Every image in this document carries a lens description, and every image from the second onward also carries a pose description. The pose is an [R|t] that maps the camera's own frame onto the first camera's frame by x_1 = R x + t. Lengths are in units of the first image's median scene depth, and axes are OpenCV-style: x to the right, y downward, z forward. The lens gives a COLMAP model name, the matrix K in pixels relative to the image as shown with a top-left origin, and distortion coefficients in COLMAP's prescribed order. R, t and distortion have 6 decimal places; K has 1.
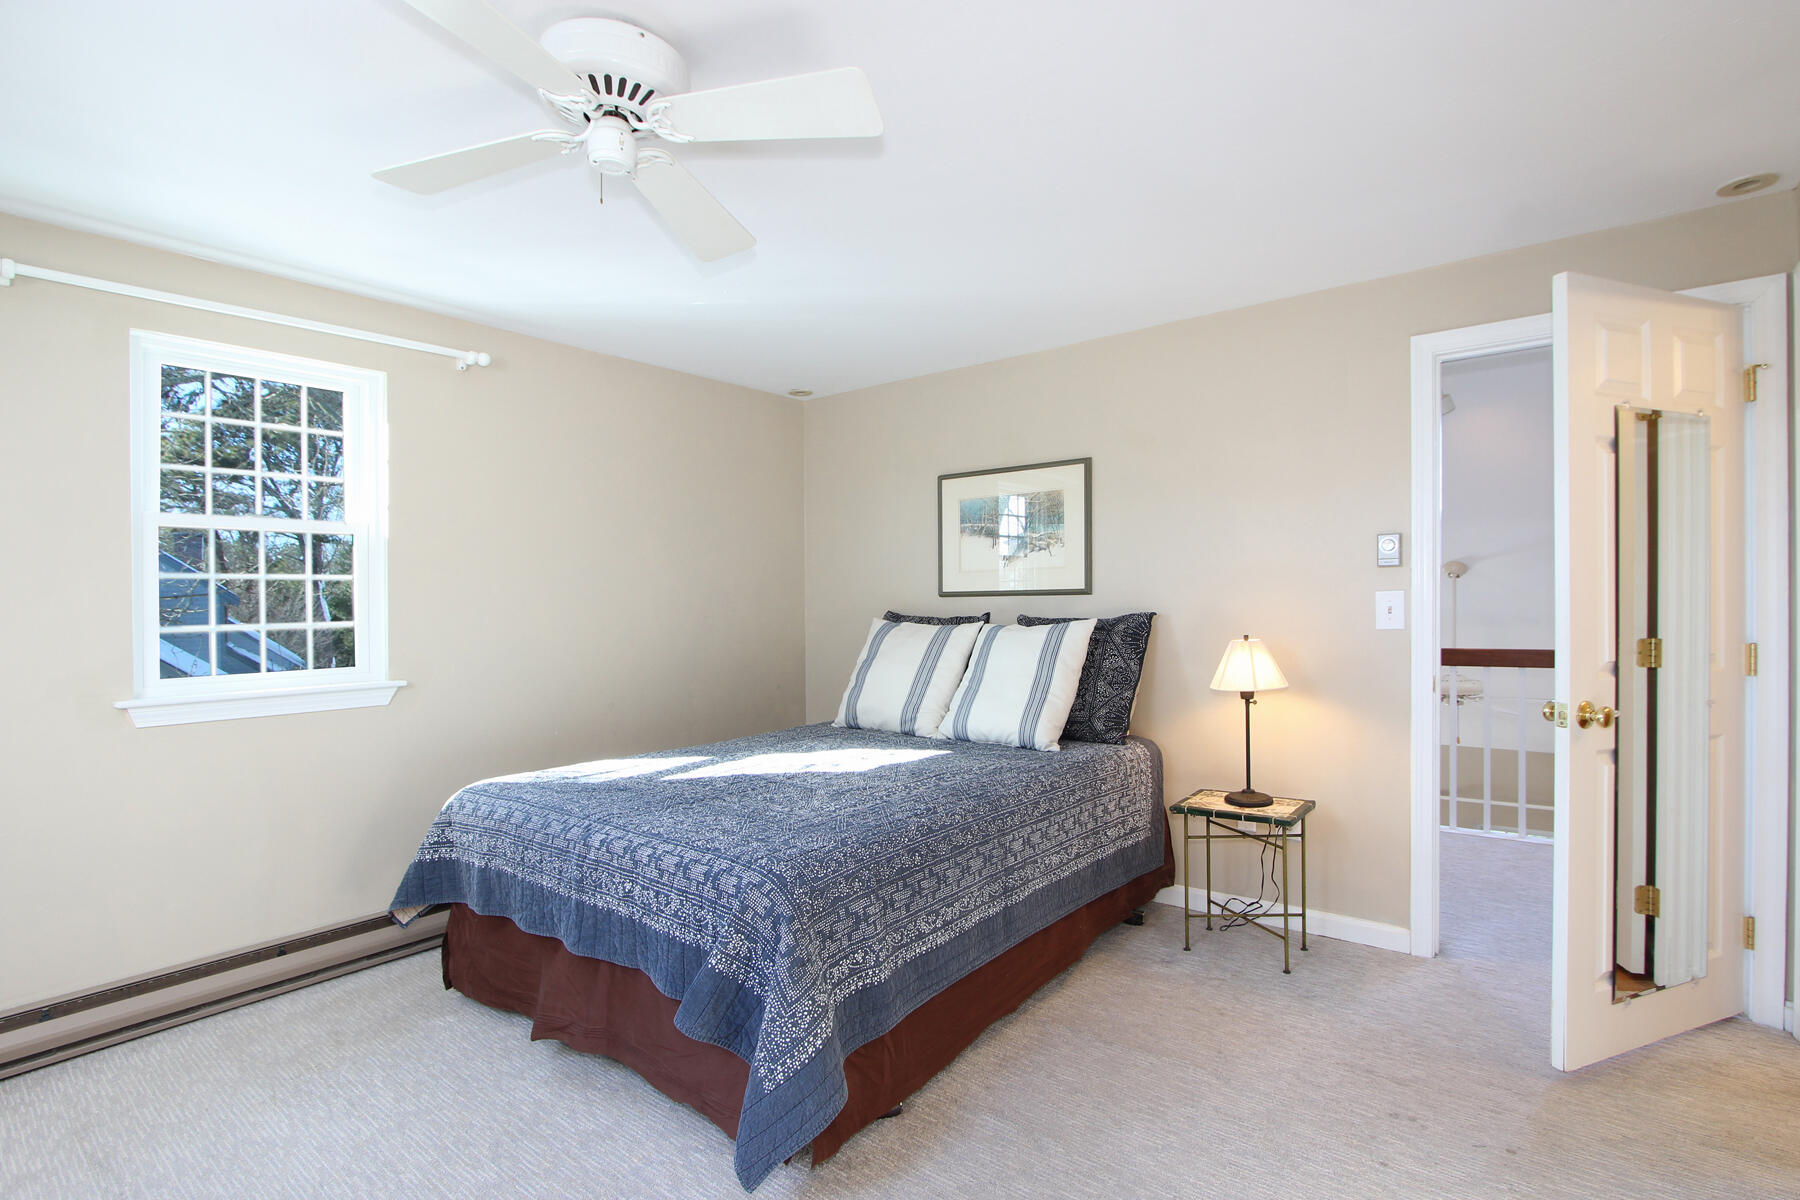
lens RADIAL K [[848.0, 0, 897.2], [0, 848.0, 600.1], [0, 0, 1]] dist [-0.019034, 0.004689]
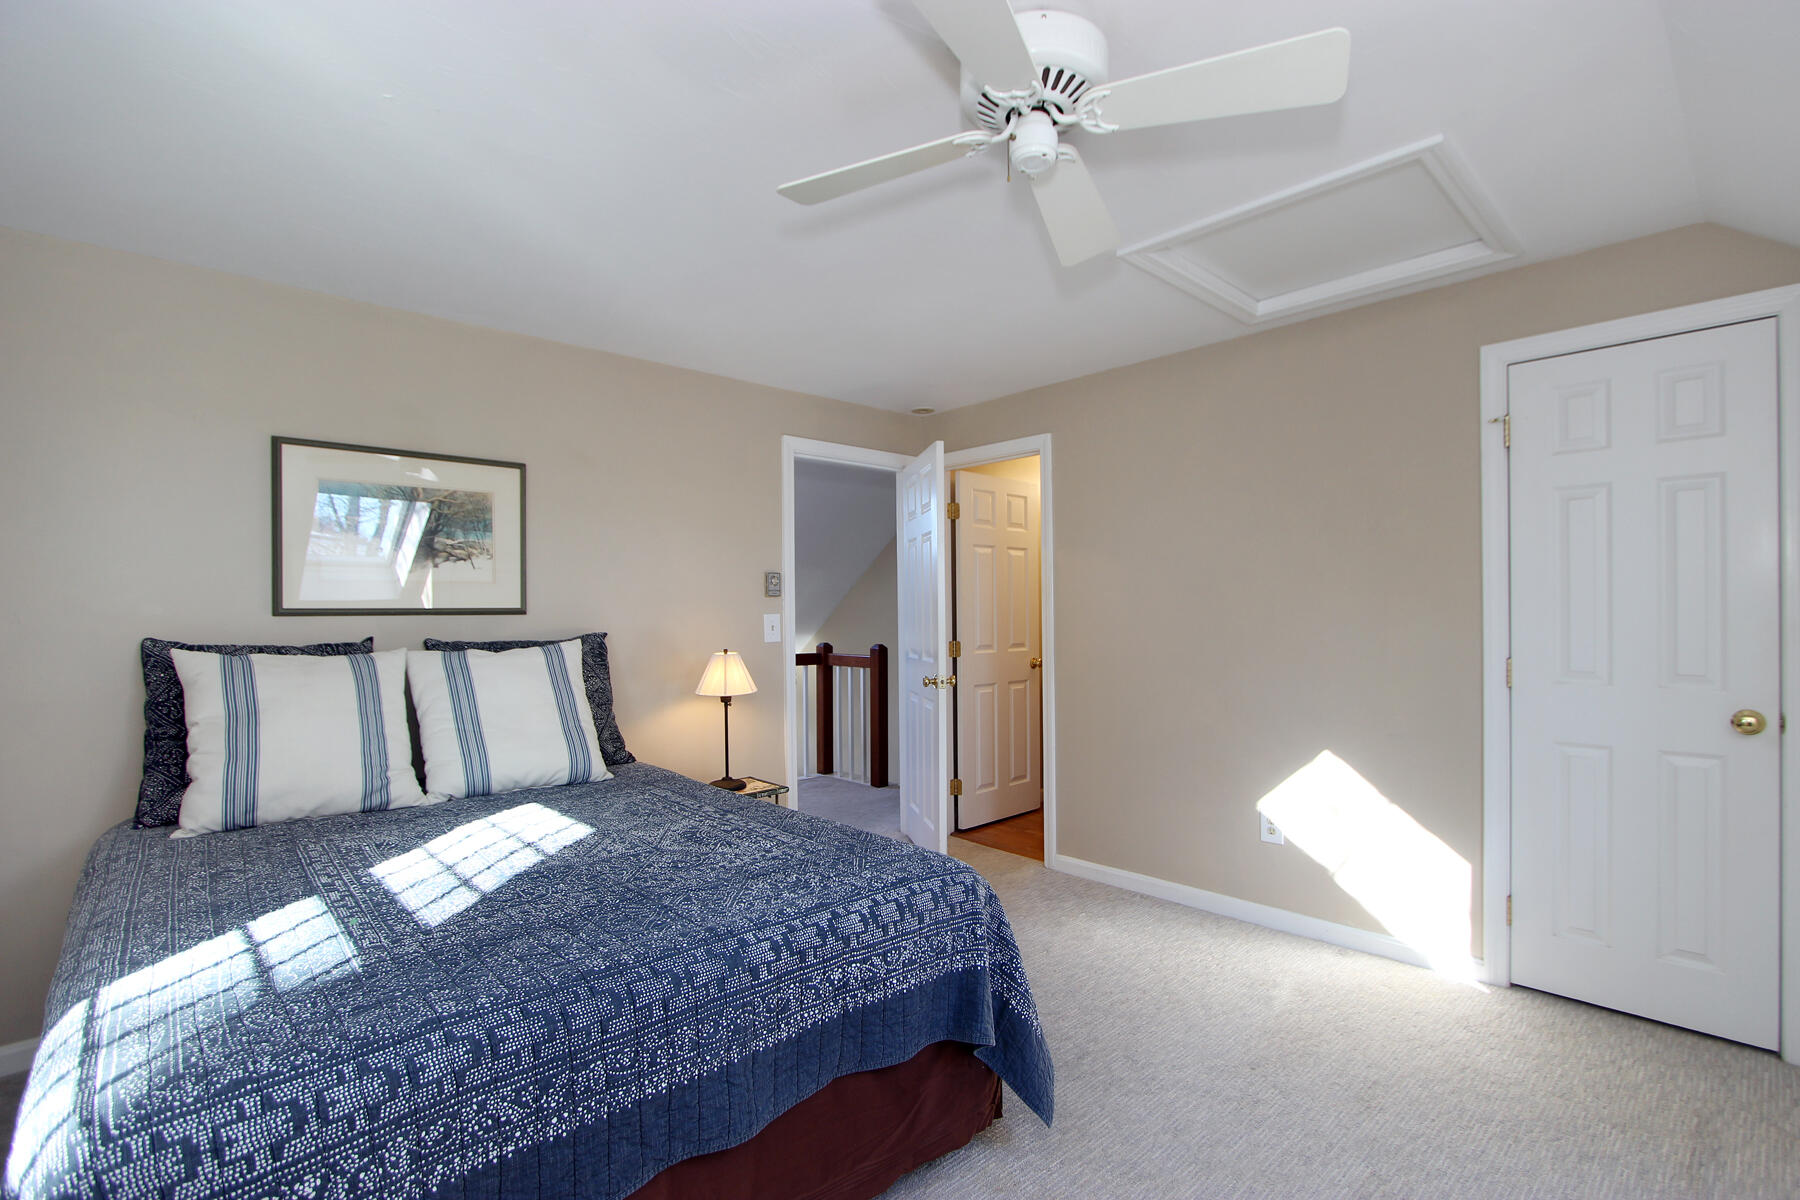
lens RADIAL K [[848.0, 0, 912.5], [0, 848.0, 605.0], [0, 0, 1]] dist [-0.019034, 0.004689]
pose [[0.156354, 0.026280, 0.987351, -0.623774], [0.008771, 0.999570, -0.027994, 0.012728], [-0.987662, 0.013037, 0.156056, 0.466058]]
